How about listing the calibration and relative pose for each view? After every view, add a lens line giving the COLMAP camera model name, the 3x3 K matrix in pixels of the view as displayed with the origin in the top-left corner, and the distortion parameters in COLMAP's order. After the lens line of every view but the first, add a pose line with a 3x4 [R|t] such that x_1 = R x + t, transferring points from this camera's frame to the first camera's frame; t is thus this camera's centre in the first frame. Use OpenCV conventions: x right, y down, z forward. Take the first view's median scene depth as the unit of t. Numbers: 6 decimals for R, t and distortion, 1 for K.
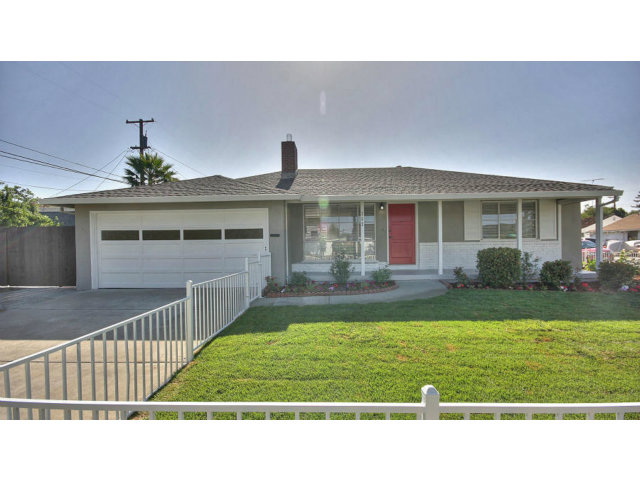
lens RADIAL K [[295.5, 0, 321.9], [0, 295.5, 250.6], [0, 0, 1]] dist [0.001567, -0.012476]
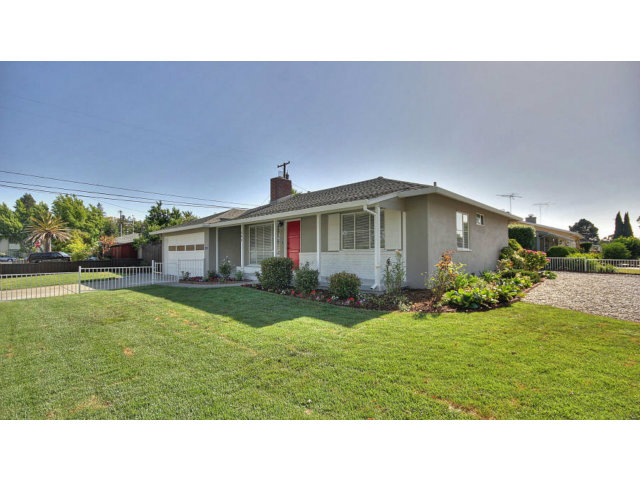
lens RADIAL K [[295.5, 0, 321.9], [0, 295.5, 250.6], [0, 0, 1]] dist [0.001567, -0.012476]
pose [[0.739880, 0.002151, -0.672736, 1.191531], [-0.009178, 0.999934, -0.006896, -0.025897], [0.672676, 0.011277, 0.739851, 0.158023]]
